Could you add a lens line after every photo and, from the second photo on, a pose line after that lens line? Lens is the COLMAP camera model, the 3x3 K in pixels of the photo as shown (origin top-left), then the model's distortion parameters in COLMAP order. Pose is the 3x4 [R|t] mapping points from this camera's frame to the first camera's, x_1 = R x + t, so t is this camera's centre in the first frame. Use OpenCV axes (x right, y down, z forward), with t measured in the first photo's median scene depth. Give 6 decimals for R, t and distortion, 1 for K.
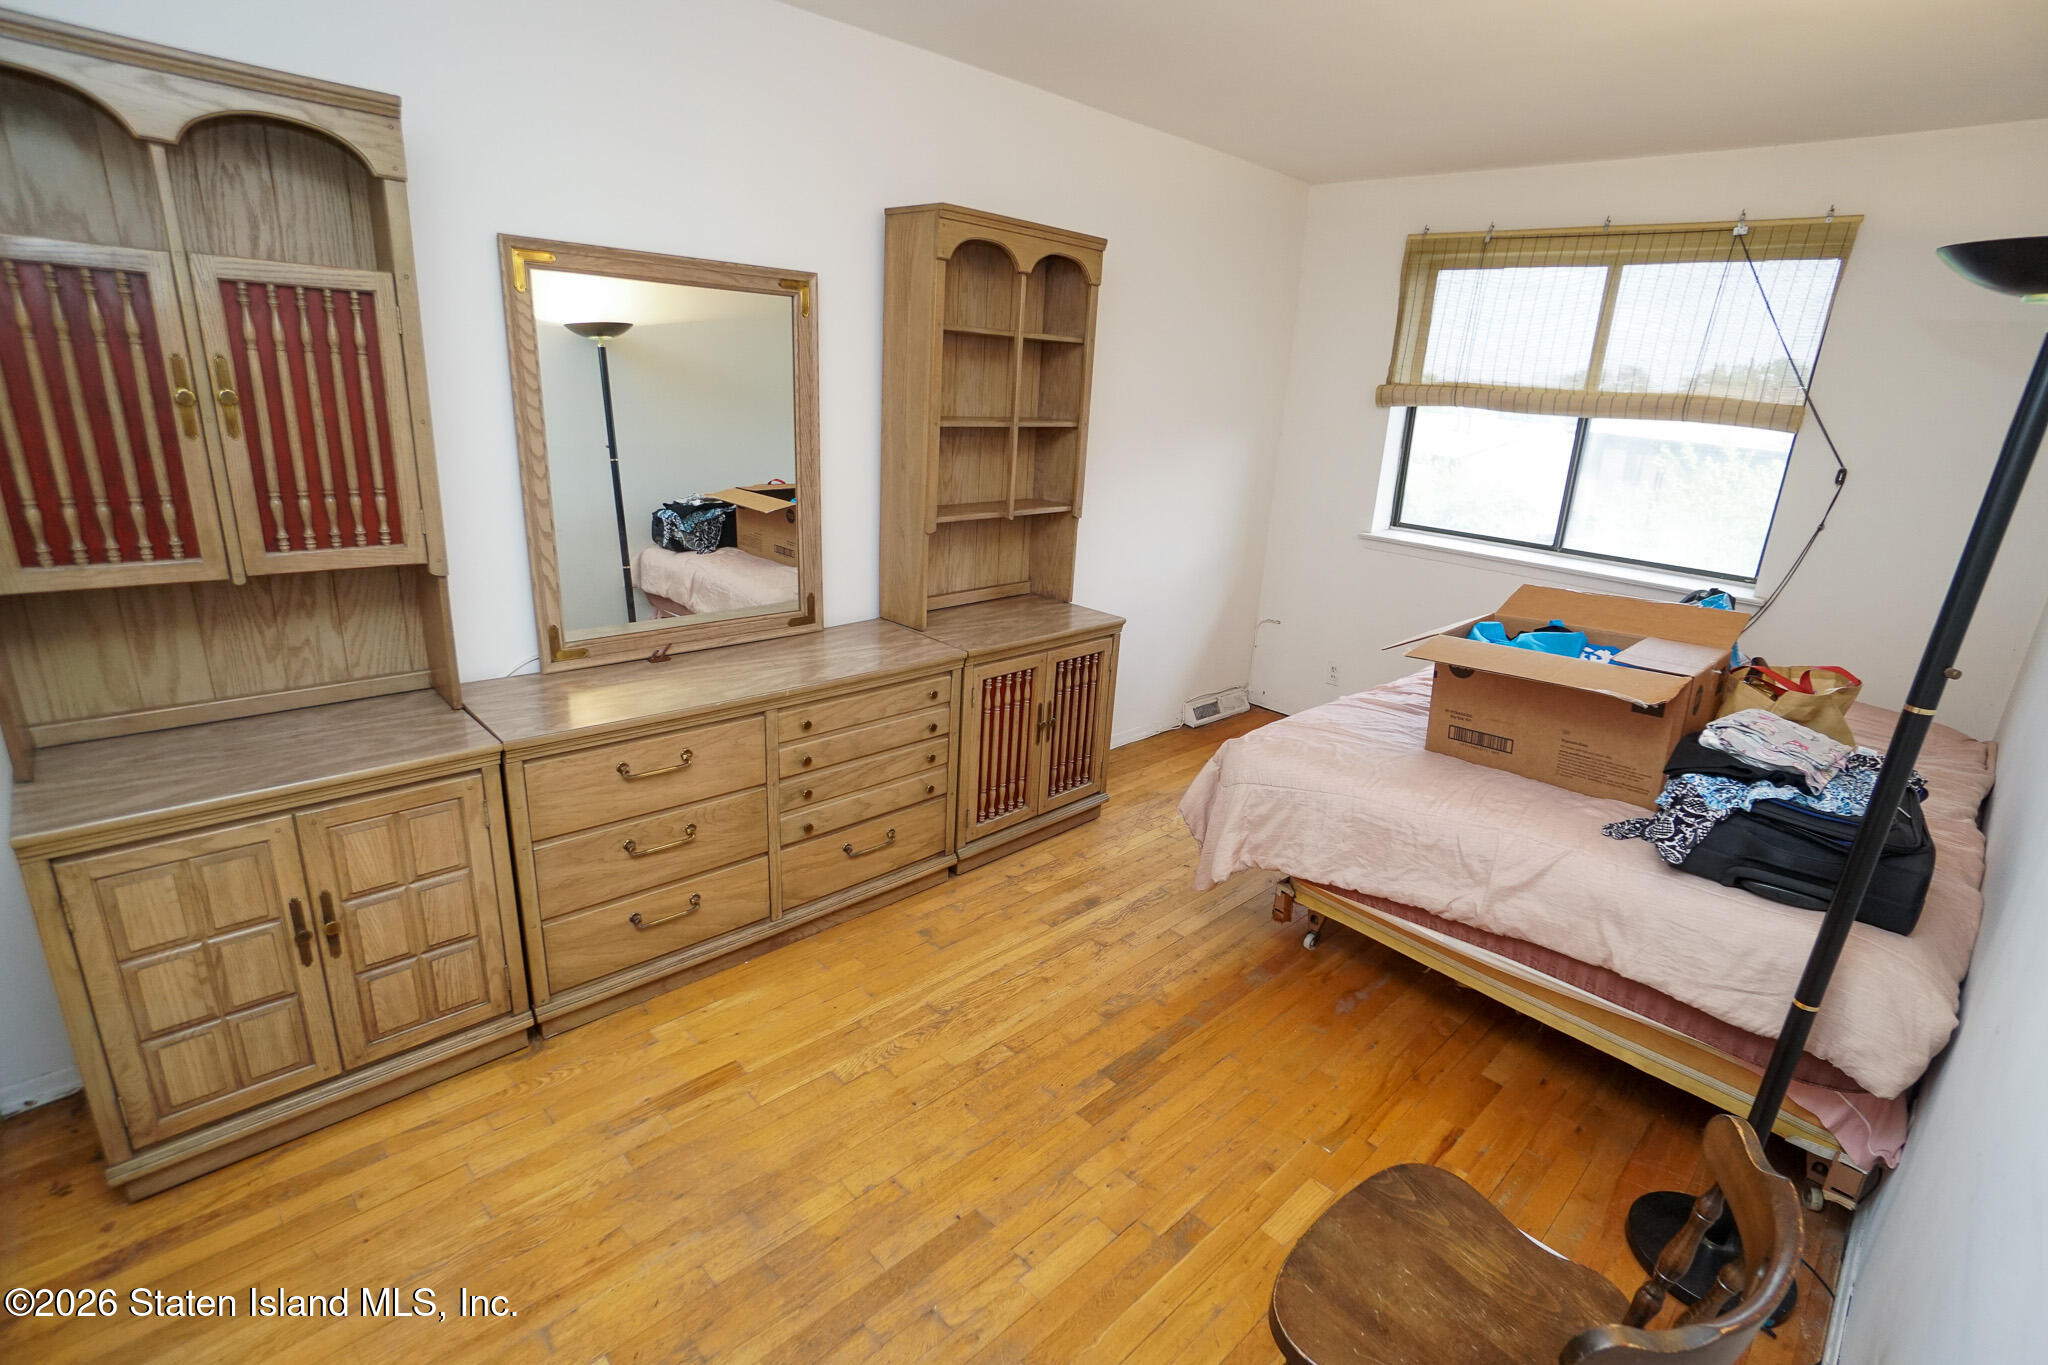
lens RADIAL K [[975.0, 0, 1029.4], [0, 975.0, 695.4], [0, 0, 1]] dist [-0.034812, 0.007389]
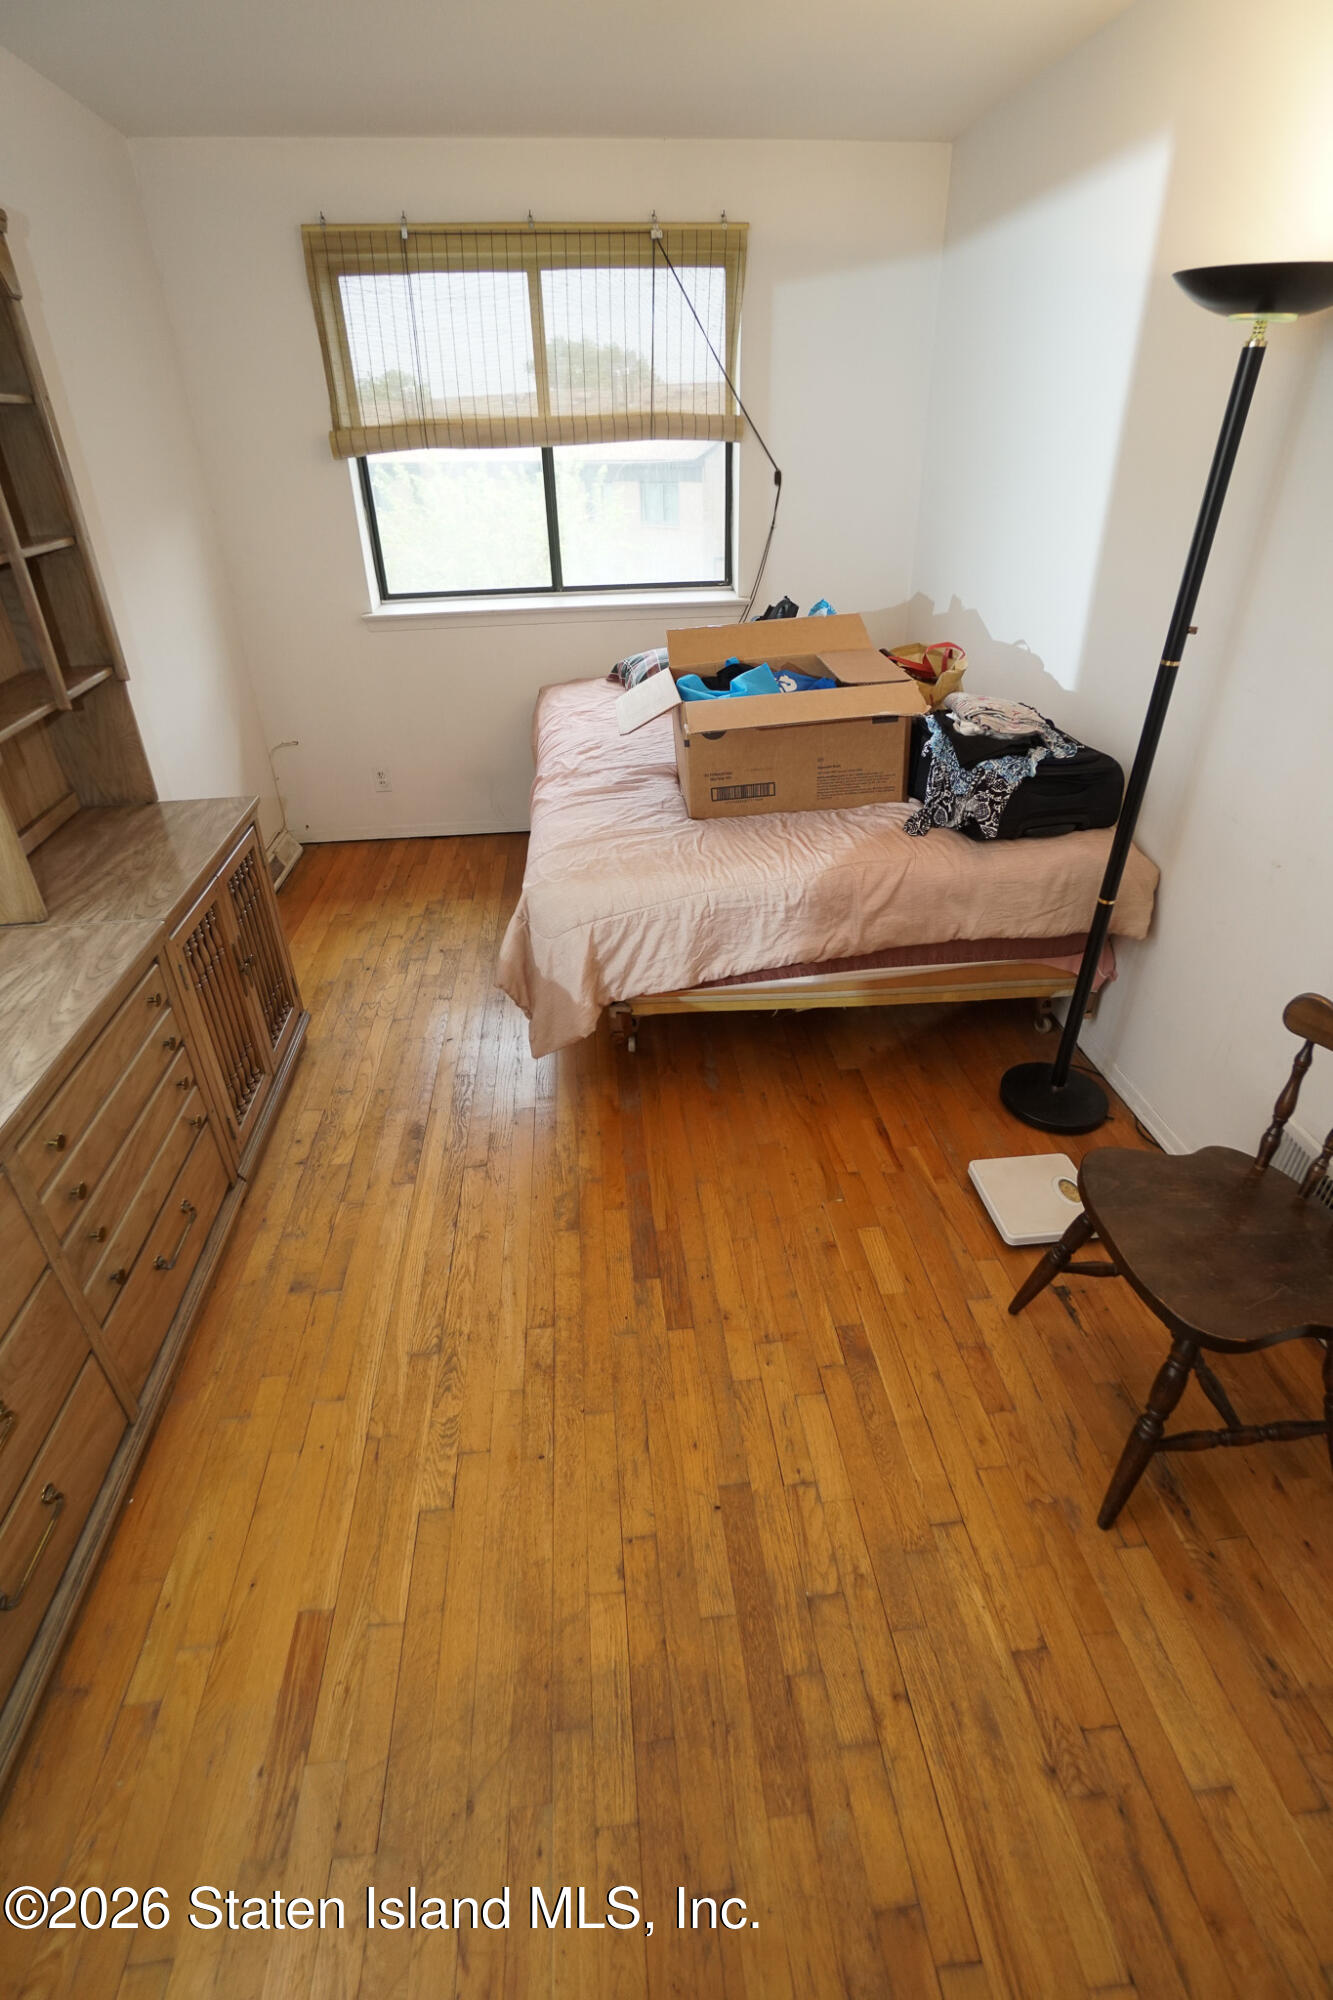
lens RADIAL K [[952.1, 0, 672.2], [0, 952.1, 998.8], [0, 0, 1]] dist [-0.034812, 0.007389]
pose [[0.622606, -0.462700, 0.631087, -0.274452], [0.296275, 0.885808, 0.357162, -0.122009], [-0.724281, -0.035395, 0.688596, 0.291467]]
